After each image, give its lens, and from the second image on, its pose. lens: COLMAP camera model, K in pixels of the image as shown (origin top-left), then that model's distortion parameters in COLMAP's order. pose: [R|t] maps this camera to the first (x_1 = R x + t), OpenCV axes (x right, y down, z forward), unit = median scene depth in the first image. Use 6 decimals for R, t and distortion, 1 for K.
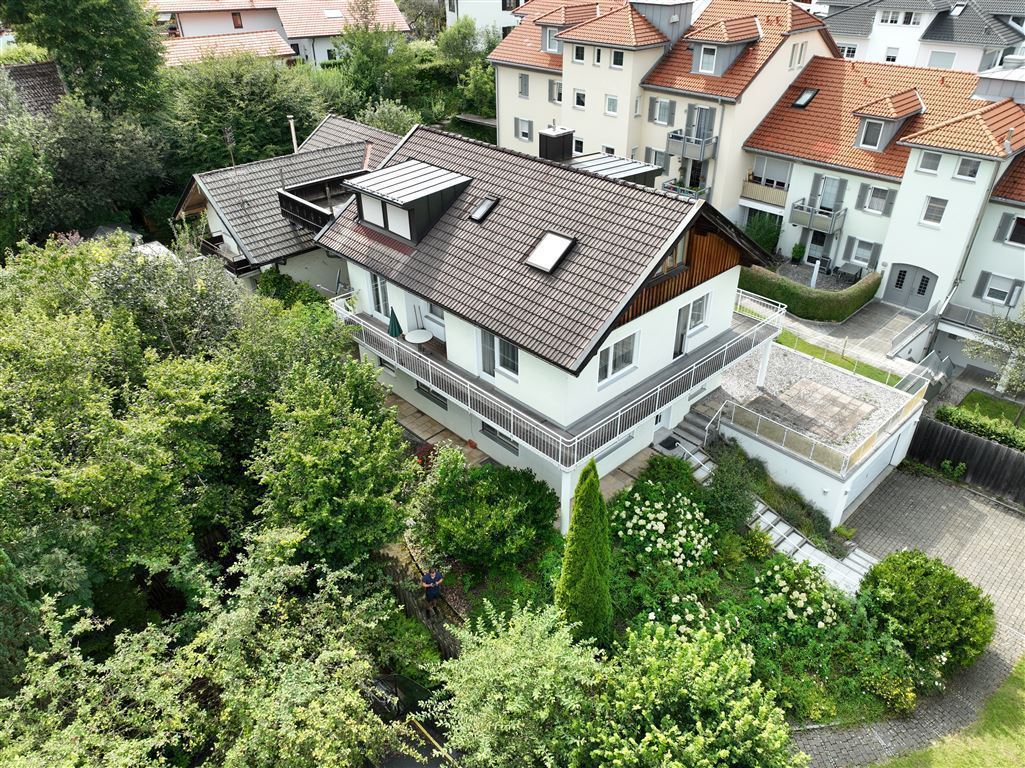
lens RADIAL K [[720.5, 0, 512.5], [0, 720.5, 384.0], [0, 0, 1]] dist [0.025206, -0.001935]
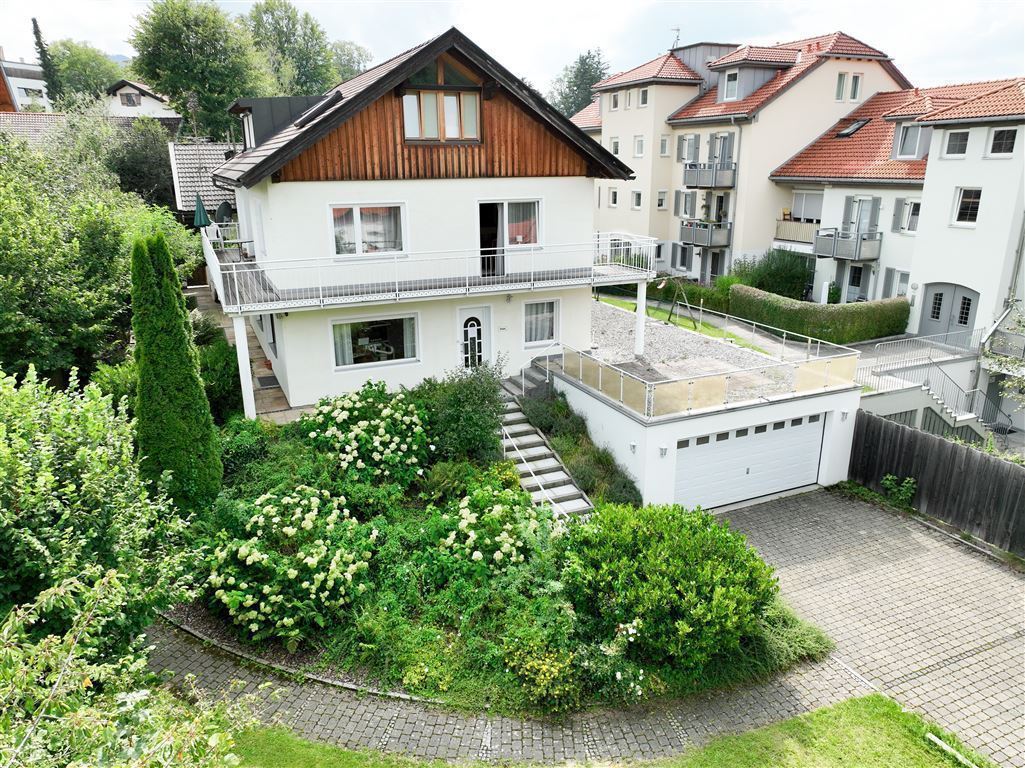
lens RADIAL K [[714.8, 0, 512.5], [0, 714.8, 384.0], [0, 0, 1]] dist [0.026294, 0.003061]
pose [[0.943237, 0.100419, -0.316577, 0.349790], [-0.179529, 0.956096, -0.231626, 0.178035], [0.279418, 0.275313, 0.919853, 0.202356]]
